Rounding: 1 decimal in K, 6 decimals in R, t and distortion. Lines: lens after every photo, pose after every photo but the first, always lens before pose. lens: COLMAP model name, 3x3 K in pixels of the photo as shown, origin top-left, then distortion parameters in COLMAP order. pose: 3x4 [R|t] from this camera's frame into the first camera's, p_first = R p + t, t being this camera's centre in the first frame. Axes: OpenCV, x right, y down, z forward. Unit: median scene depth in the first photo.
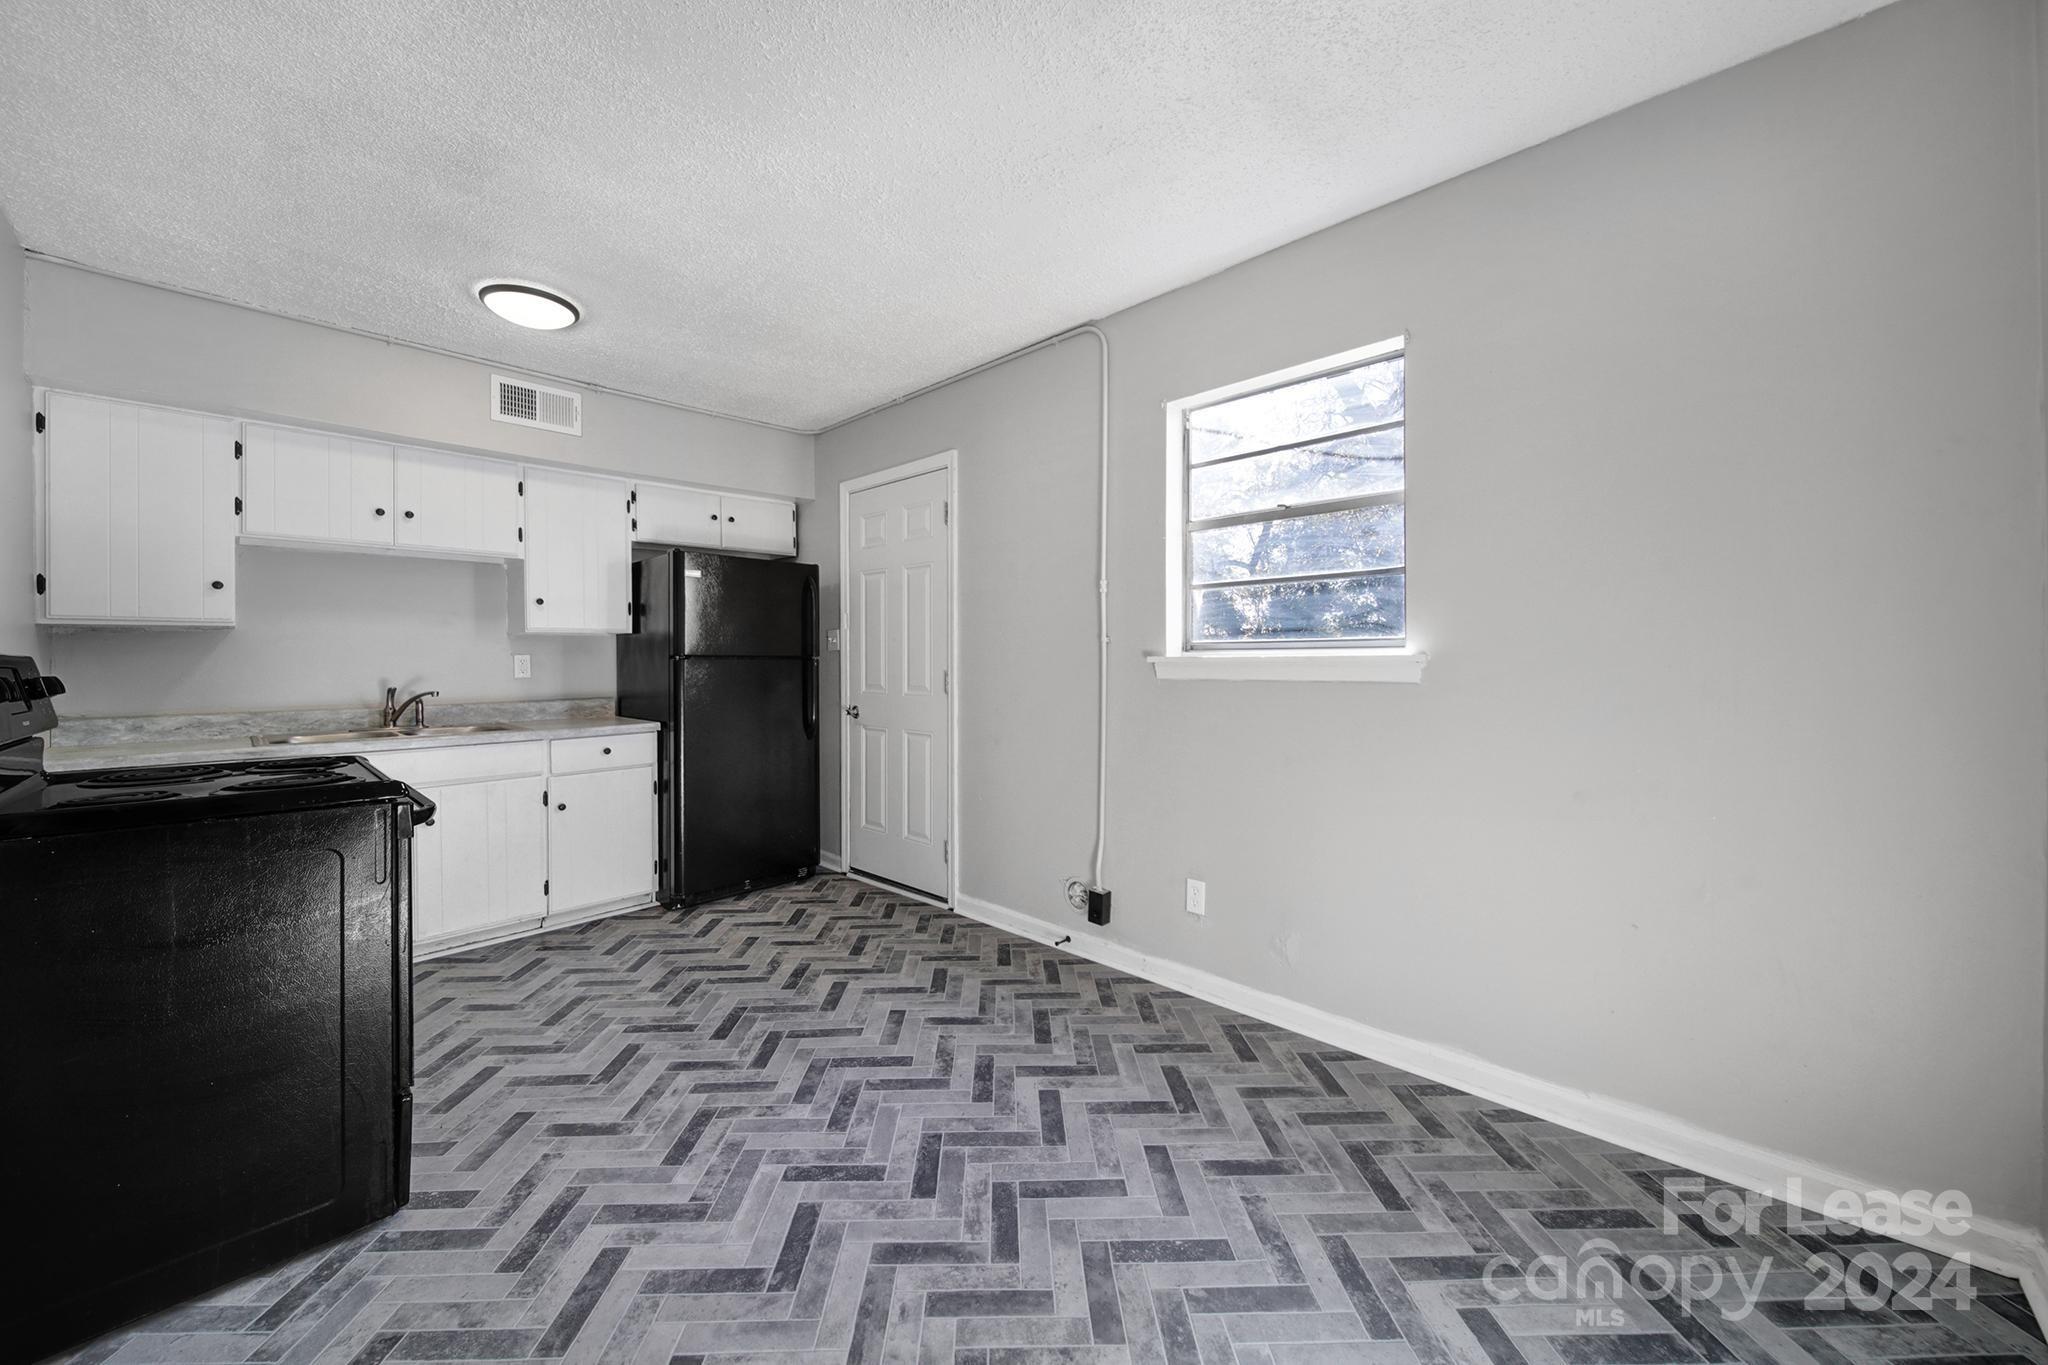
lens RADIAL K [[763.9, 0, 1031.5], [0, 763.9, 662.8], [0, 0, 1]] dist [-0.001874, -0.000436]
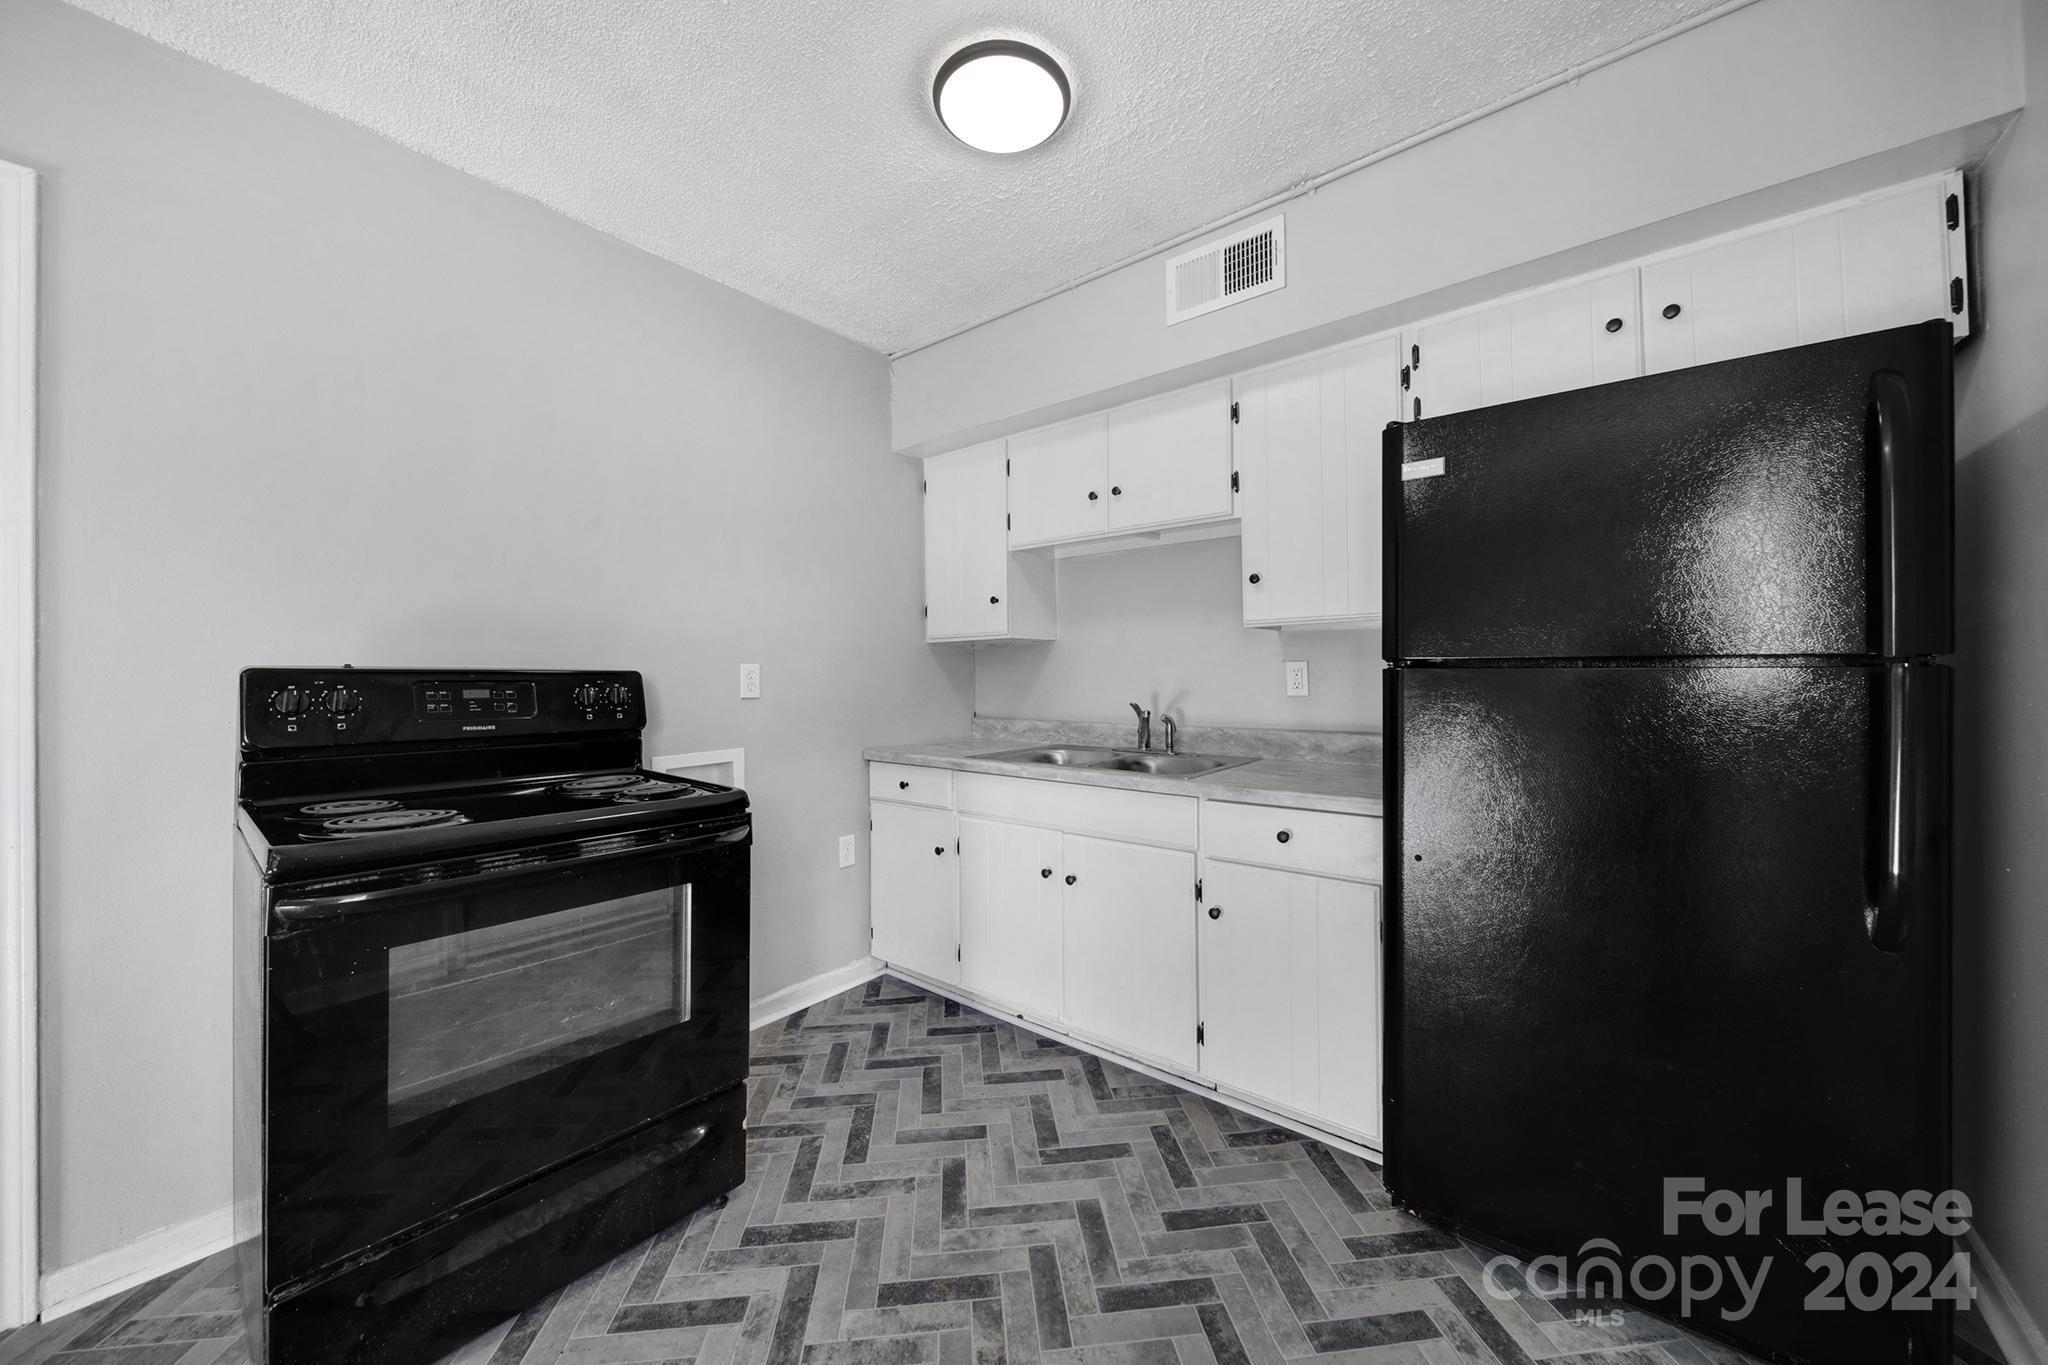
lens RADIAL K [[717.0, 0, 1019.5], [0, 717.0, 672.0], [0, 0, 1]] dist [0.001177, -0.002256]
pose [[0.072197, 0.004608, -0.997380, -0.079500], [0.003099, 0.999983, 0.004845, -0.007517], [0.997386, -0.003441, 0.072182, 1.066321]]
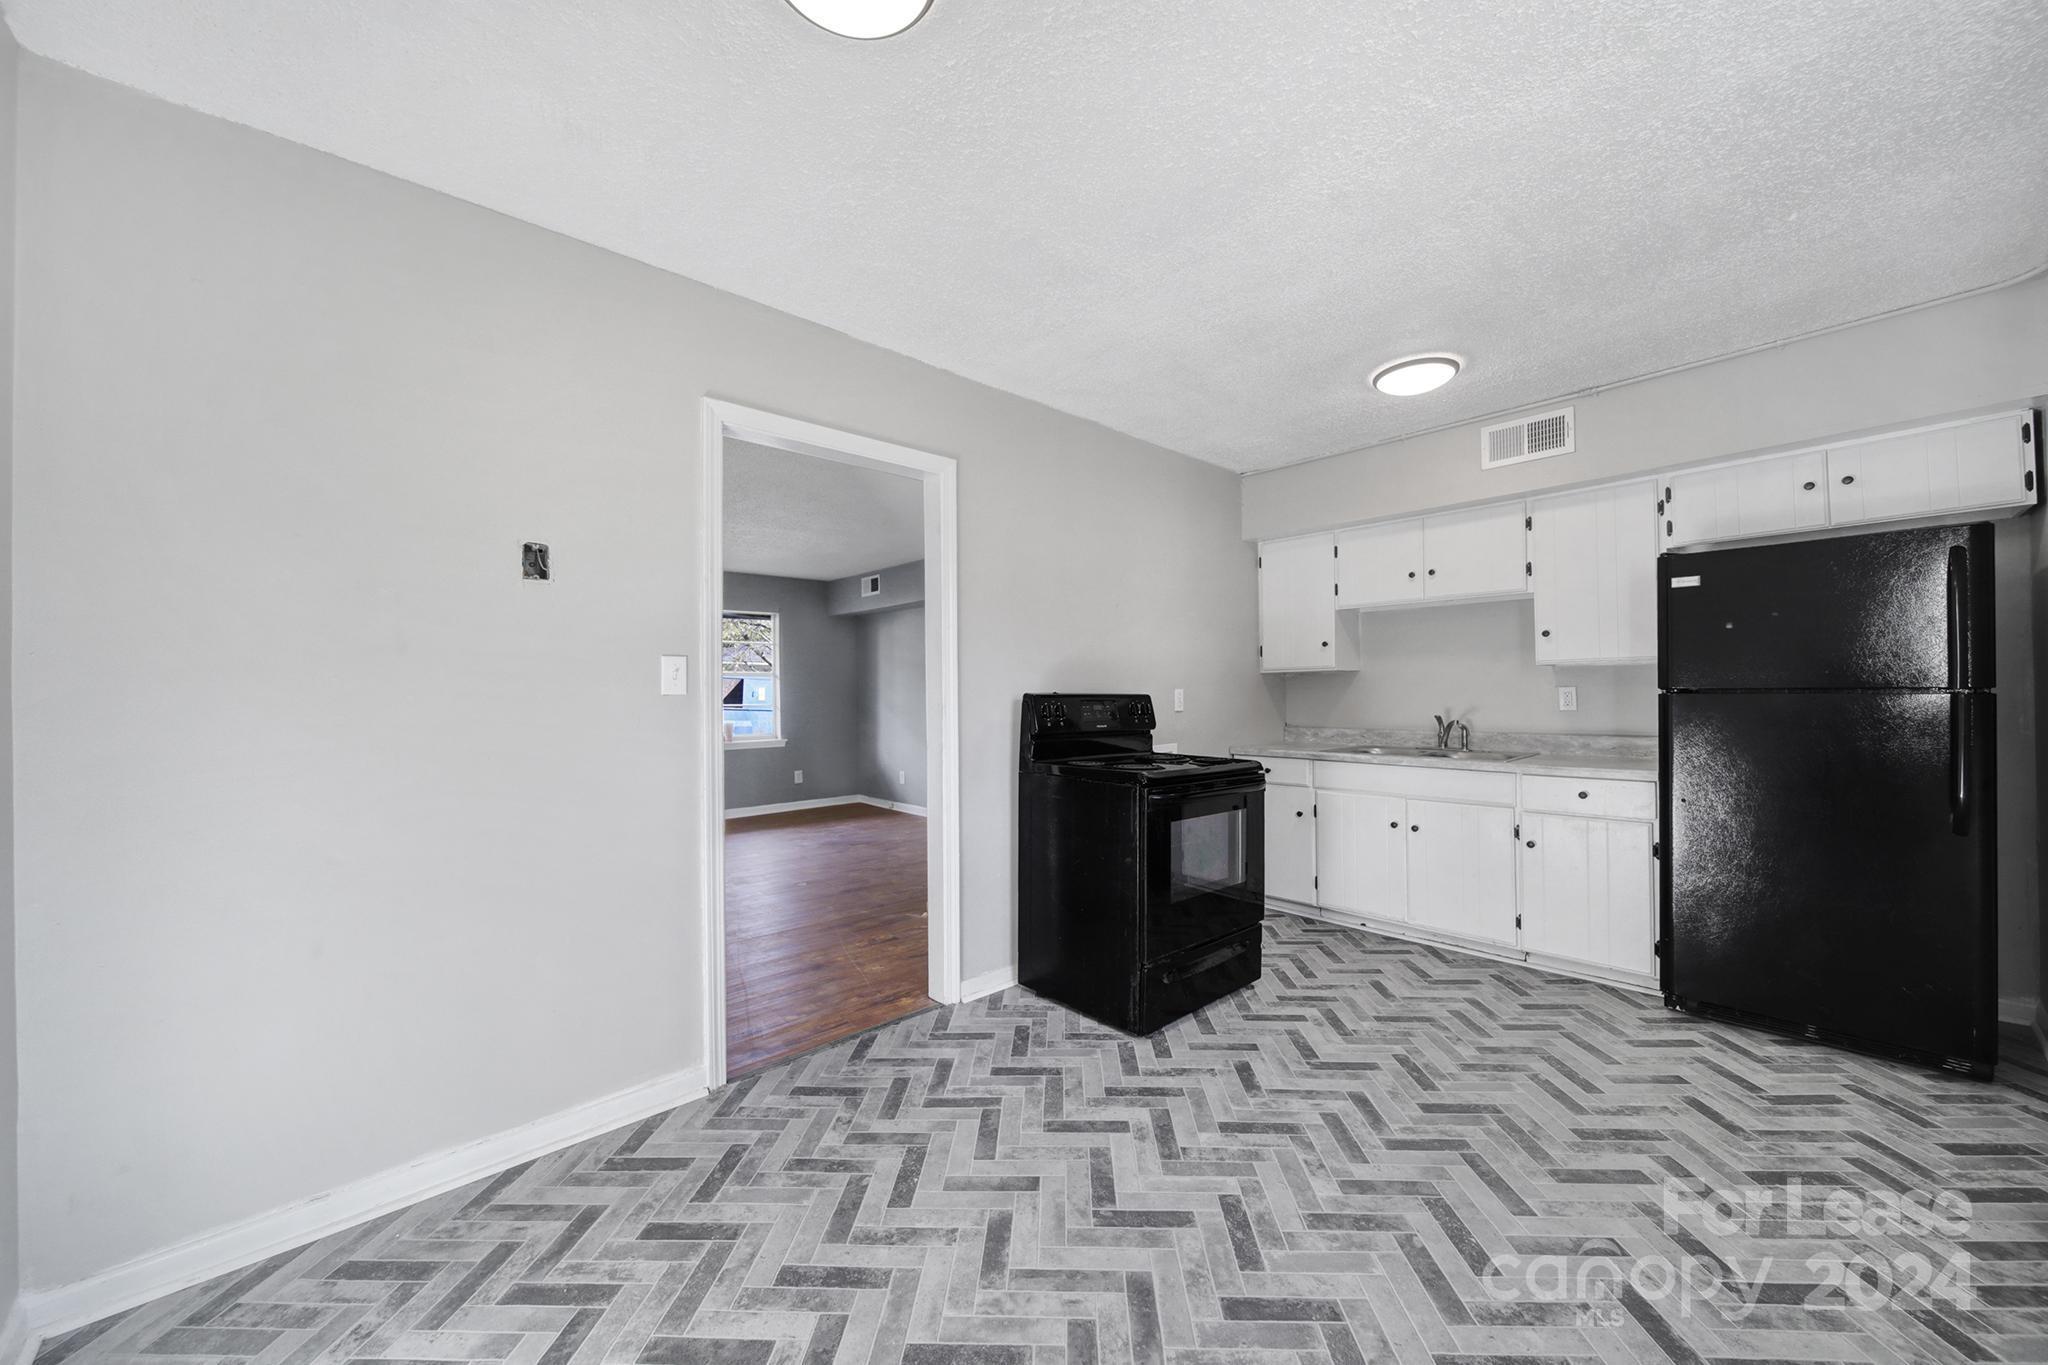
lens RADIAL K [[737.0, 0, 1019.6], [0, 737.0, 686.7], [0, 0, 1]] dist [0.001374, -0.002239]
pose [[-0.078943, 0.000504, -0.996879, 0.499008], [0.005774, 0.999983, 0.000049, -0.022275], [0.996862, -0.005752, -0.078944, 0.560713]]
